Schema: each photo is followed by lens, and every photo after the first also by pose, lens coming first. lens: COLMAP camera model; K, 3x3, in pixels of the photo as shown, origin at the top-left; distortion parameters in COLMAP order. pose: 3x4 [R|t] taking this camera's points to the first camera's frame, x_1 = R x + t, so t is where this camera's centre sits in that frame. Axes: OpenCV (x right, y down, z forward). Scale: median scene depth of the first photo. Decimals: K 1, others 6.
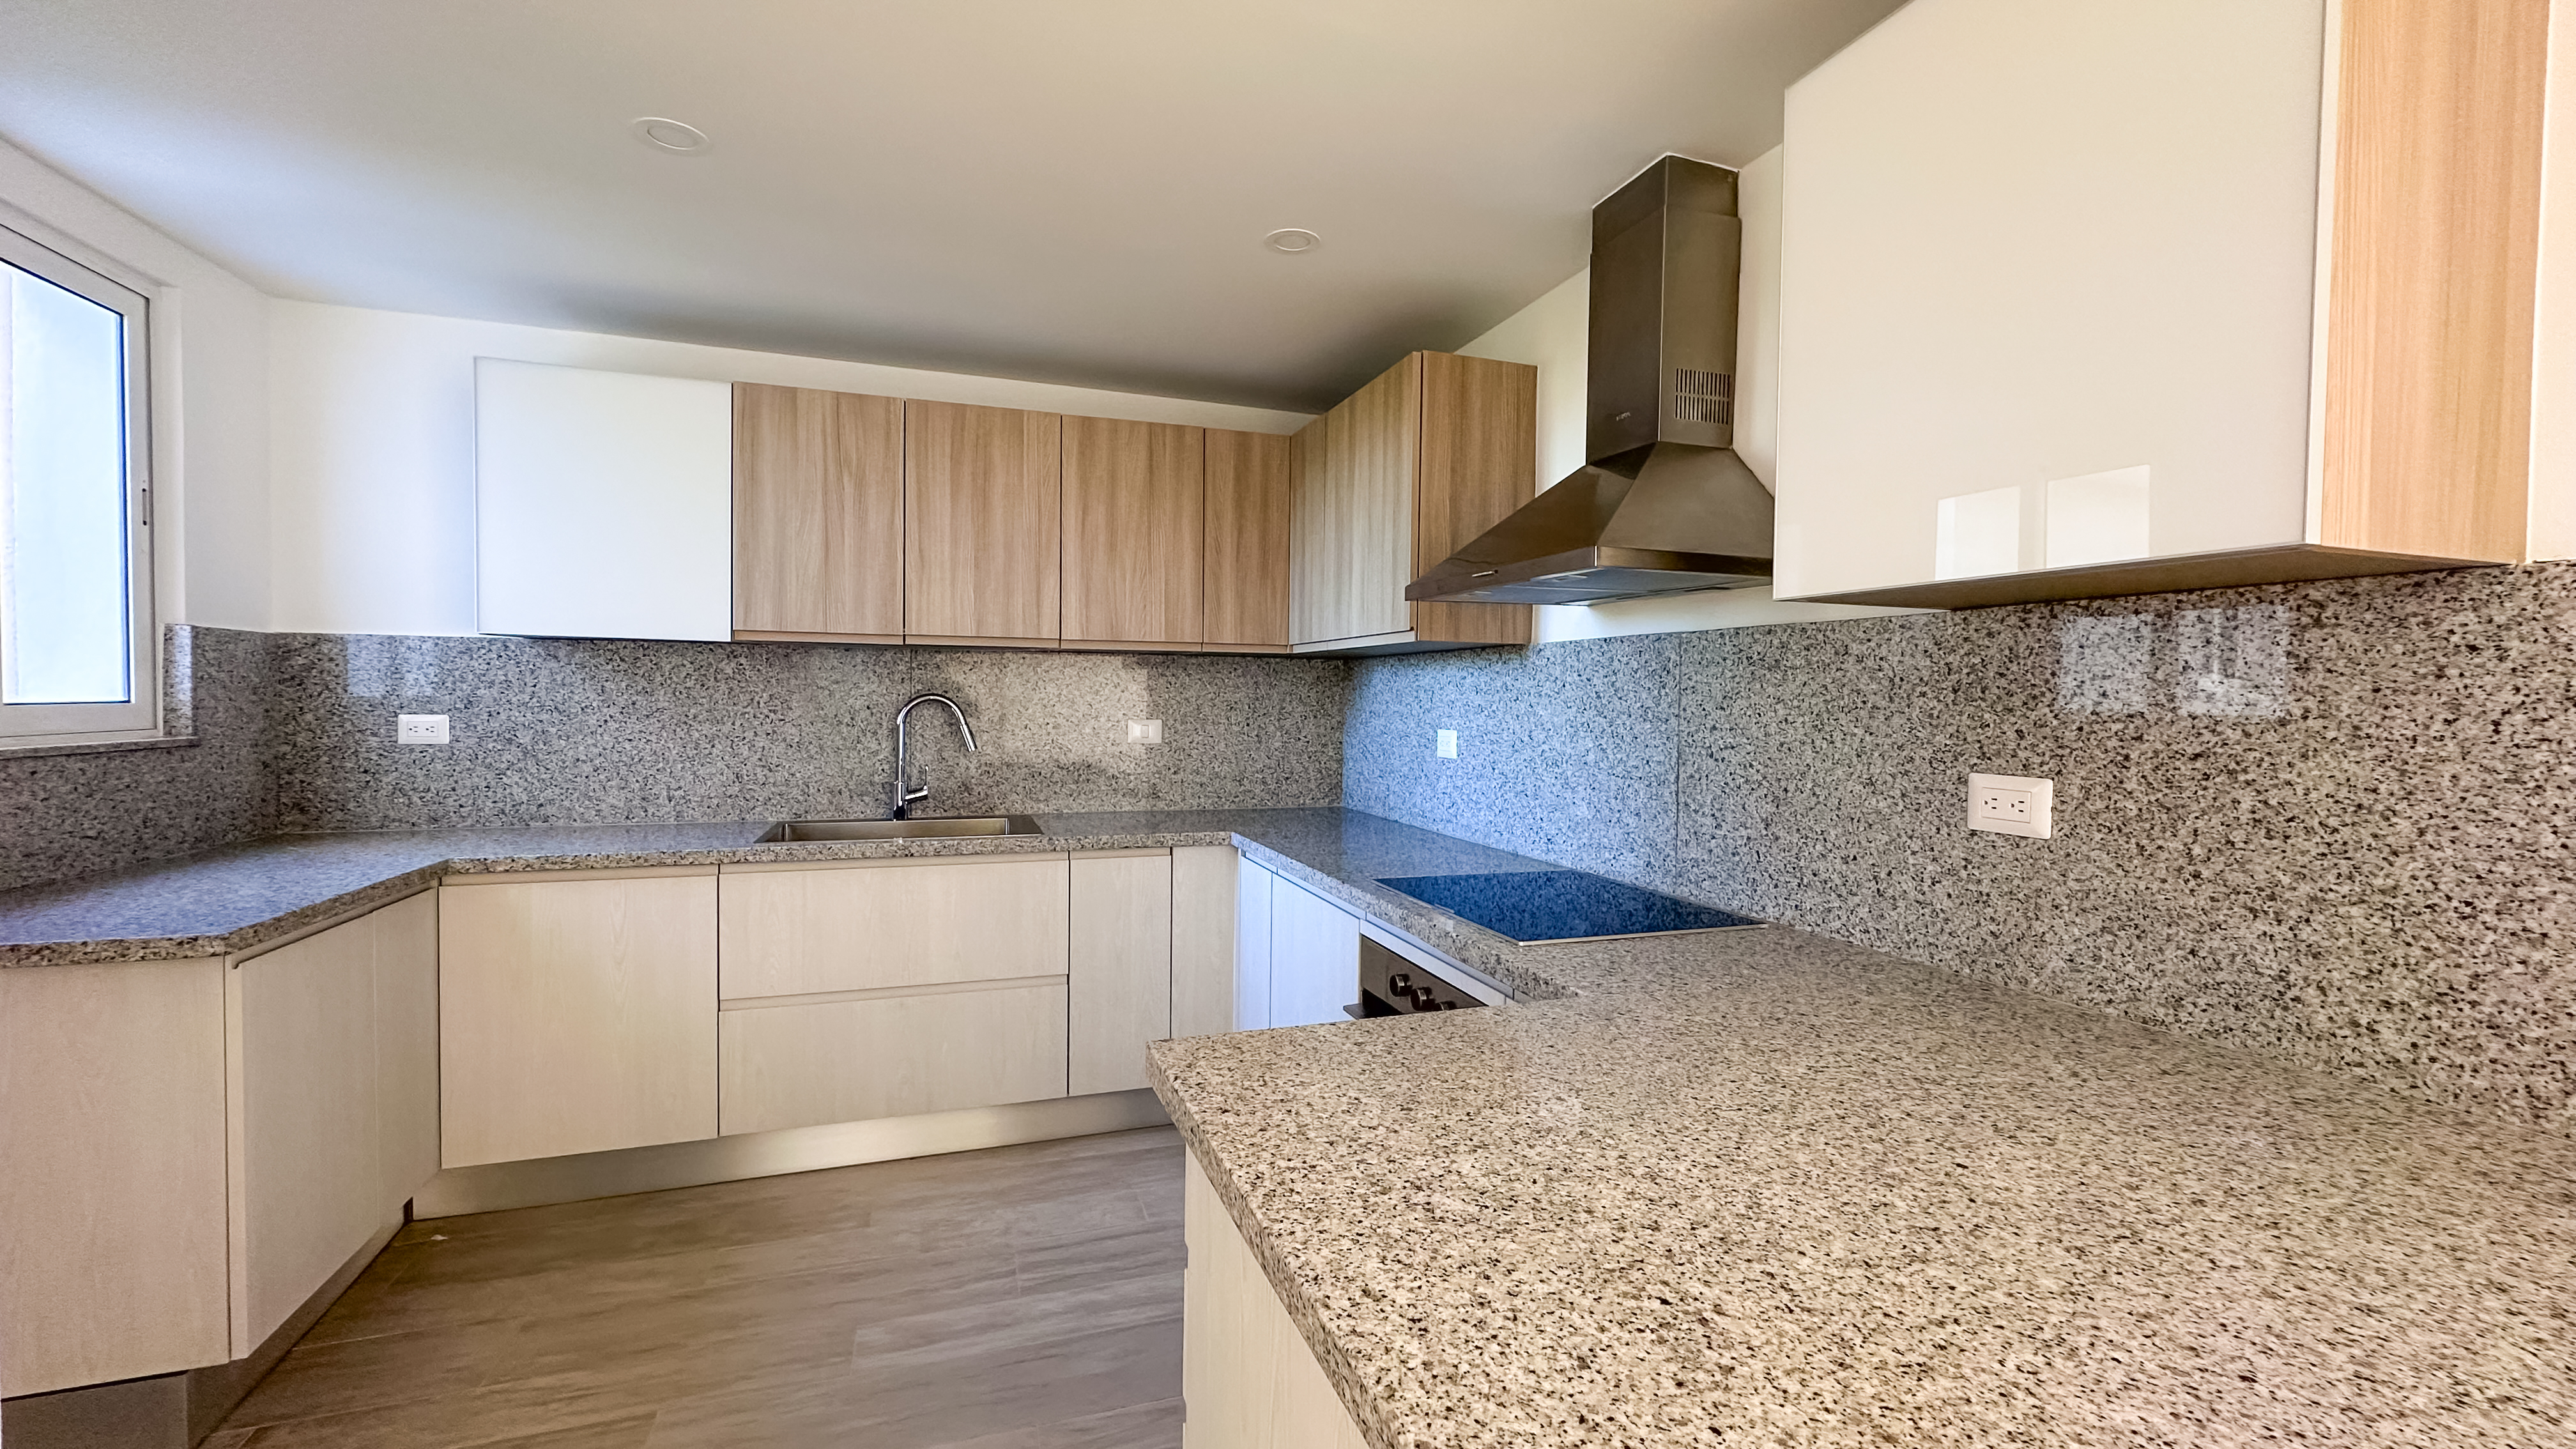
lens RADIAL K [[1024.6, 0, 1286.0], [0, 1024.6, 722.6], [0, 0, 1]] dist [-0.002498, 0.000471]
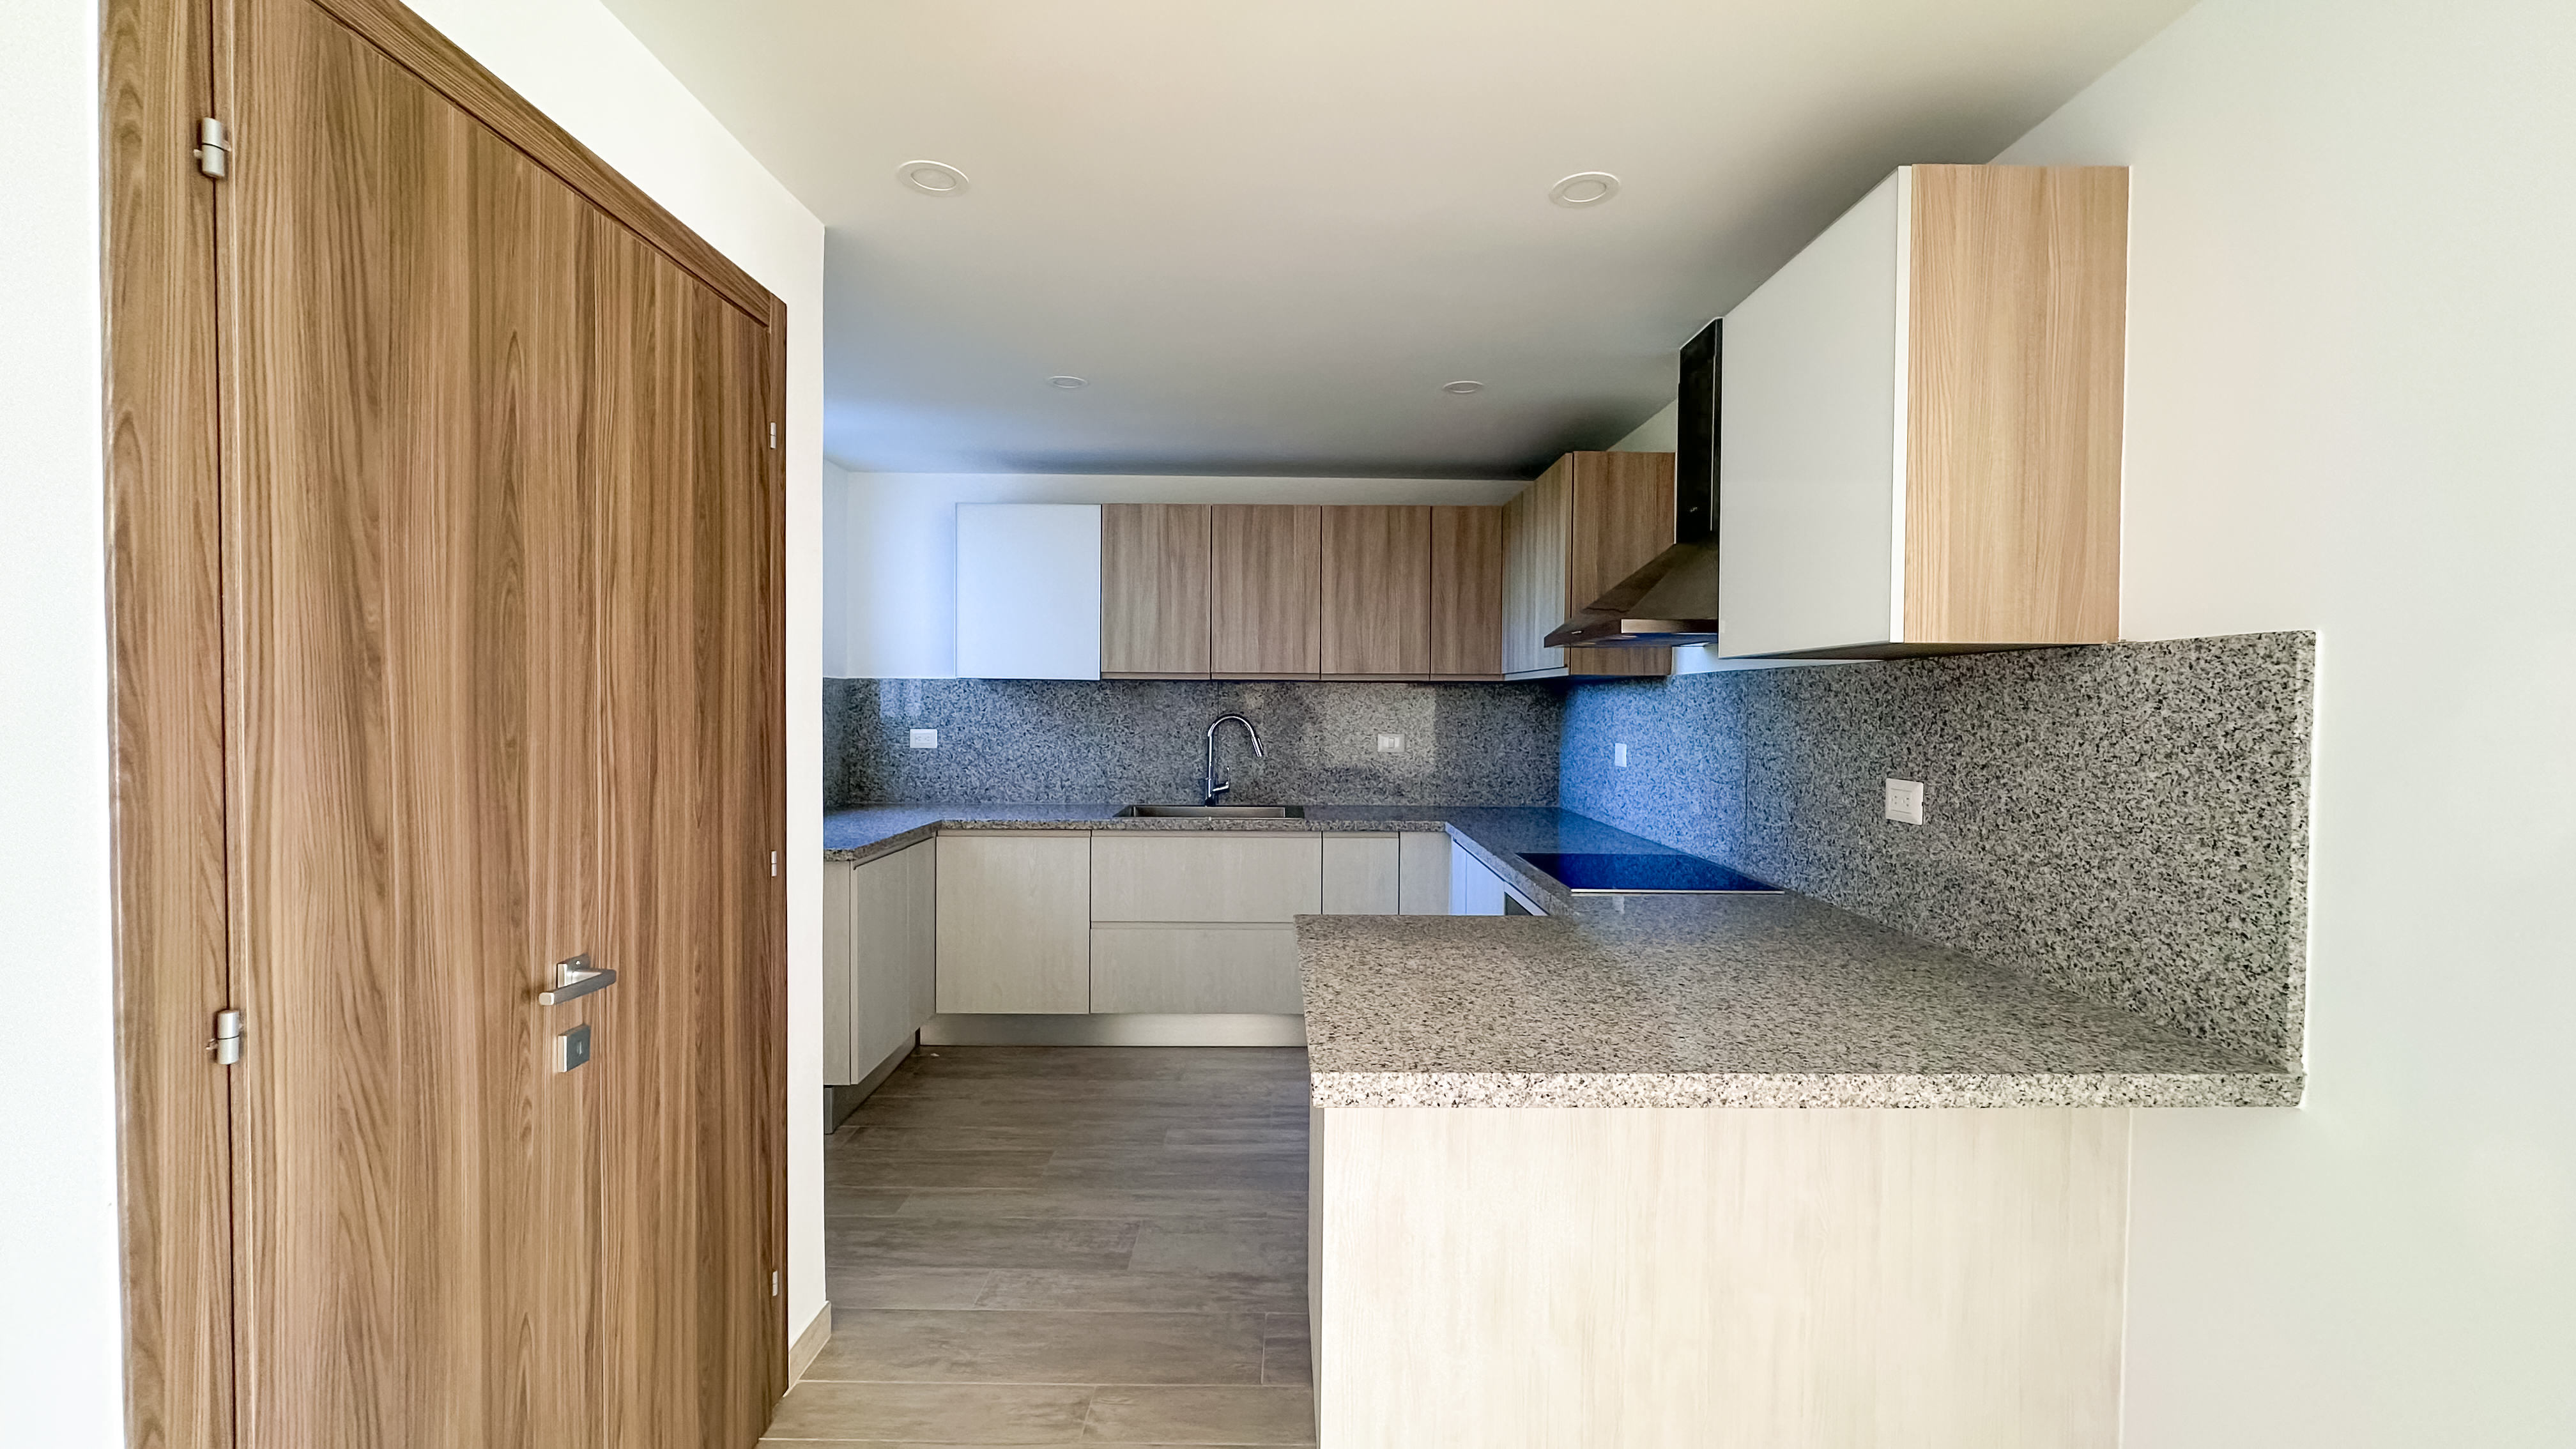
lens RADIAL K [[1024.9, 0, 1289.4], [0, 1024.9, 722.4], [0, 0, 1]] dist [-0.000479, 0.000194]
pose [[0.948550, 0.000744, -0.316625, 0.210444], [-0.003925, 0.999948, -0.009408, -0.006396], [0.316602, 0.010167, 0.948504, -0.356376]]
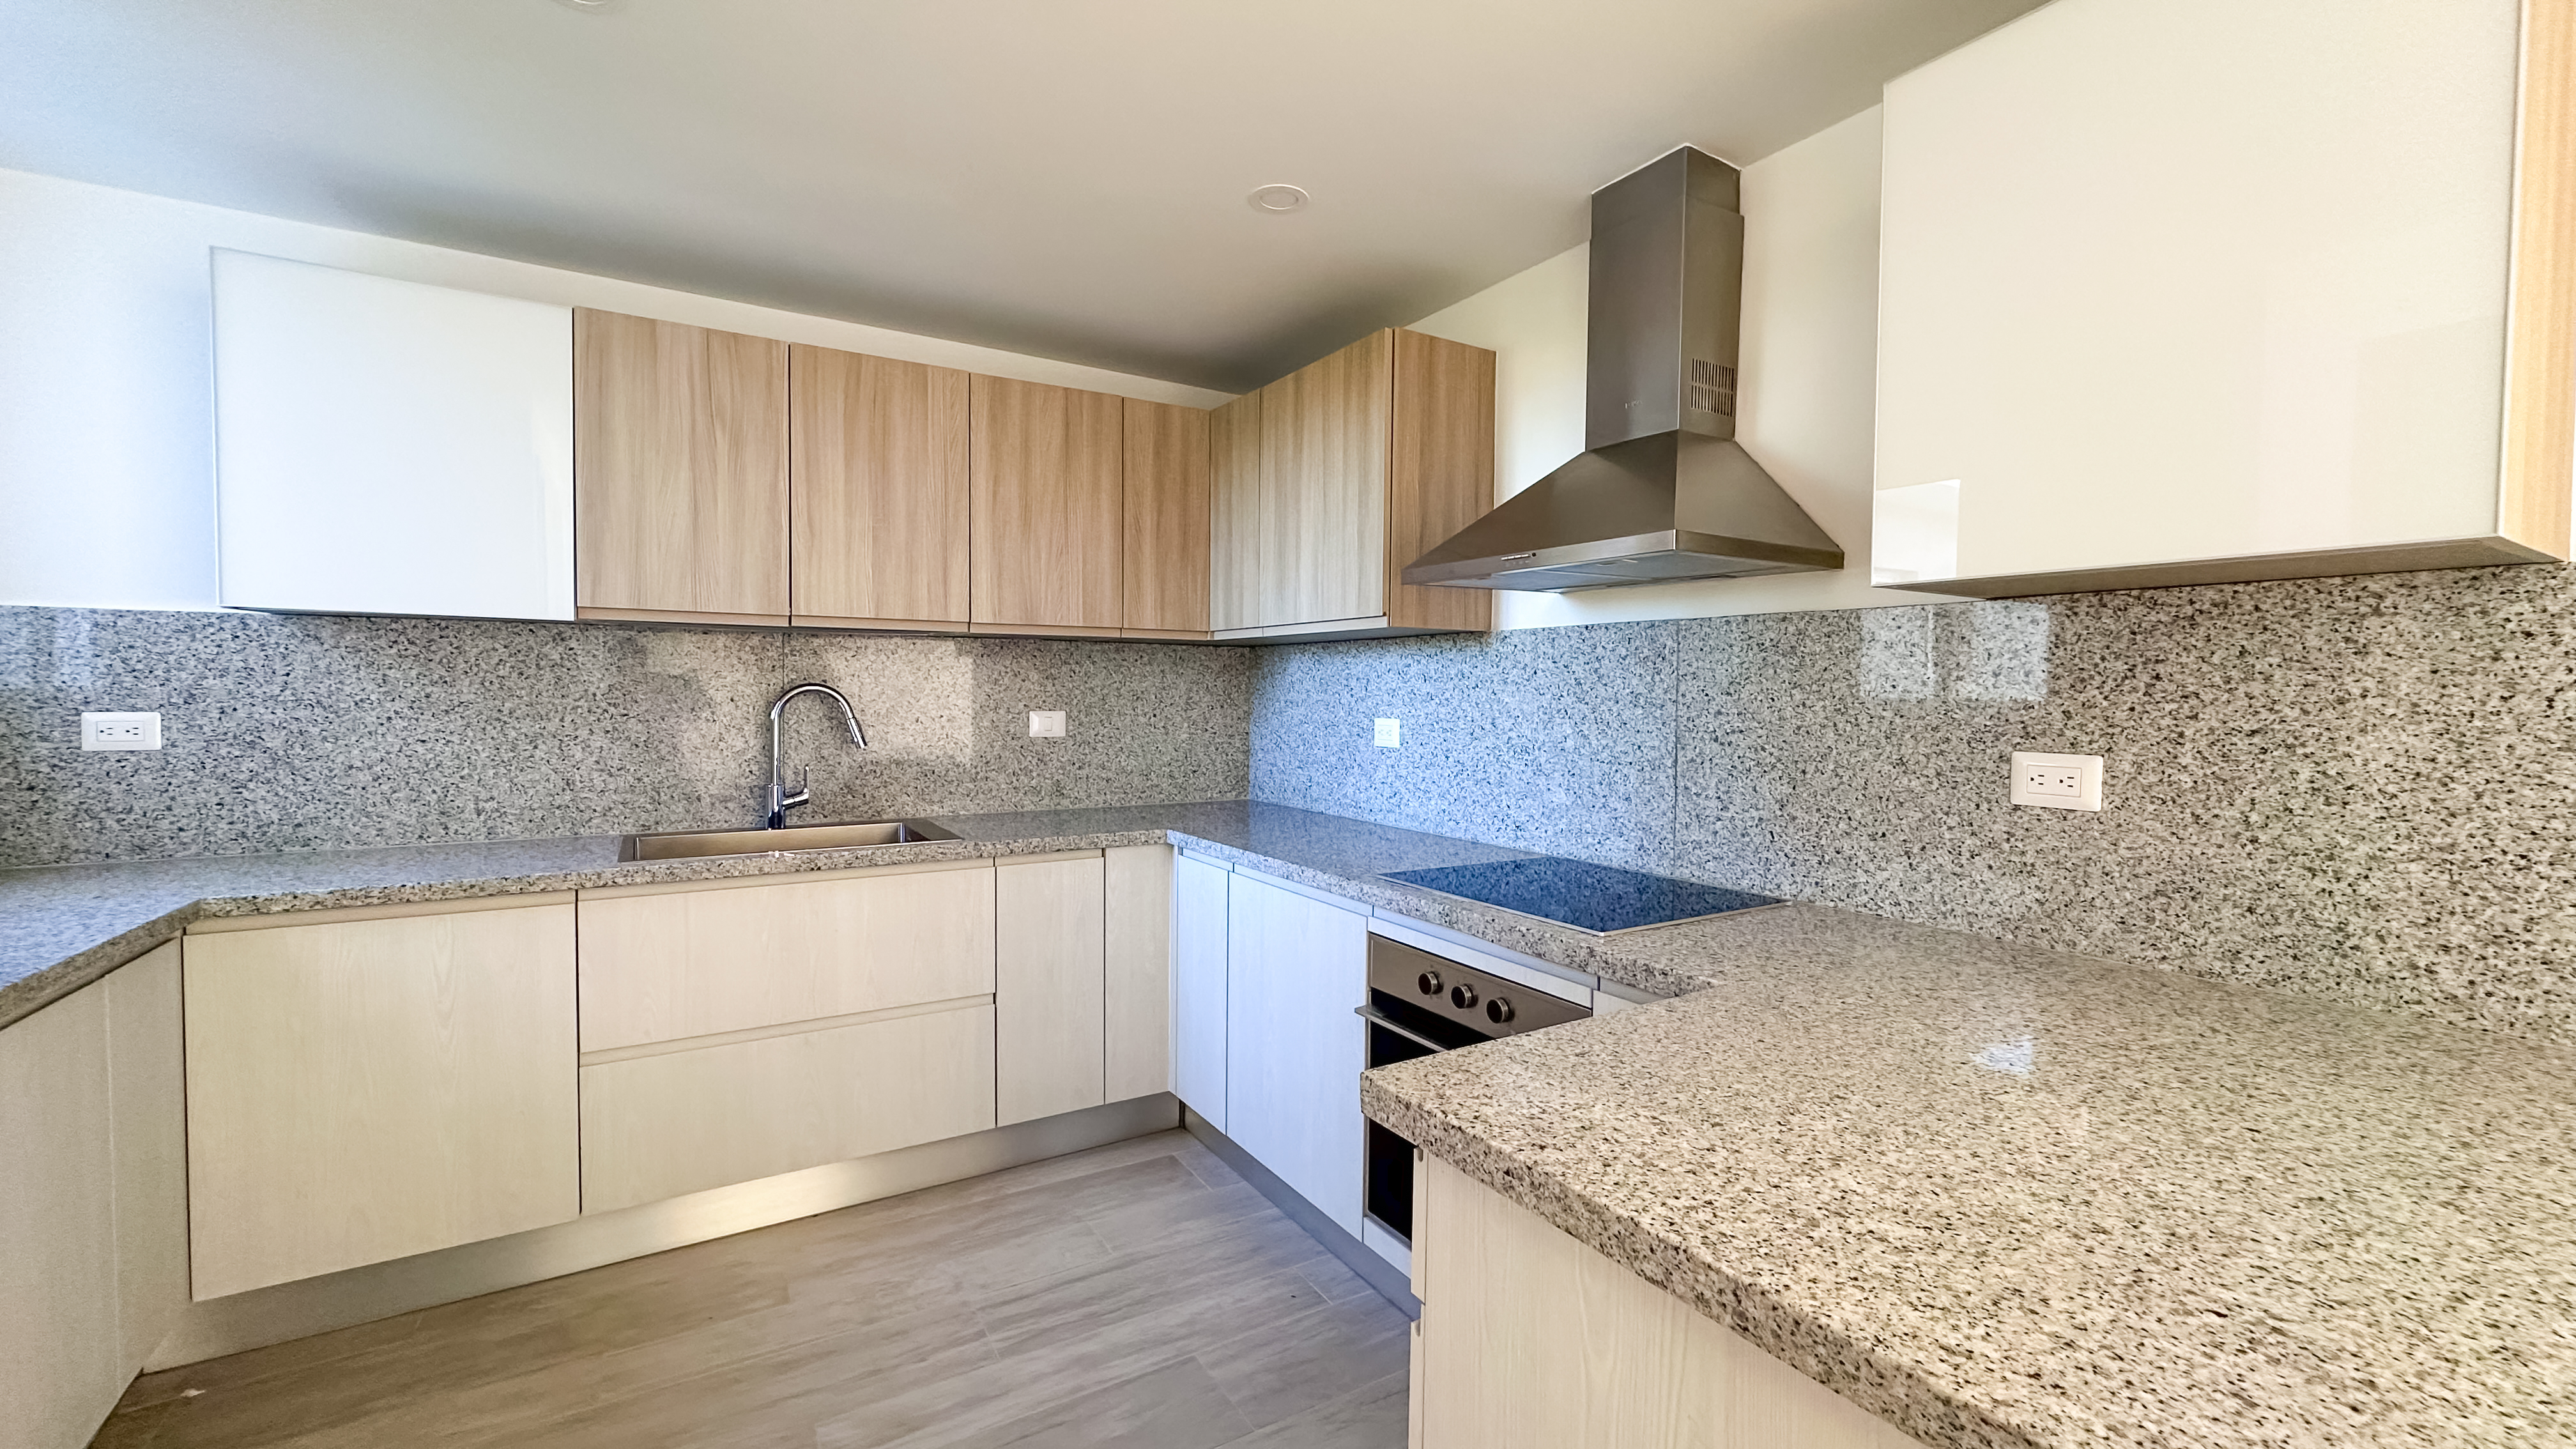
lens RADIAL K [[1024.6, 0, 1286.0], [0, 1024.6, 722.6], [0, 0, 1]] dist [-0.002498, 0.000471]
pose [[0.976054, -0.011013, 0.217250, -0.187576], [0.009210, 0.999914, 0.009308, 0.001187], [-0.217334, -0.007084, 0.976072, 0.076294]]
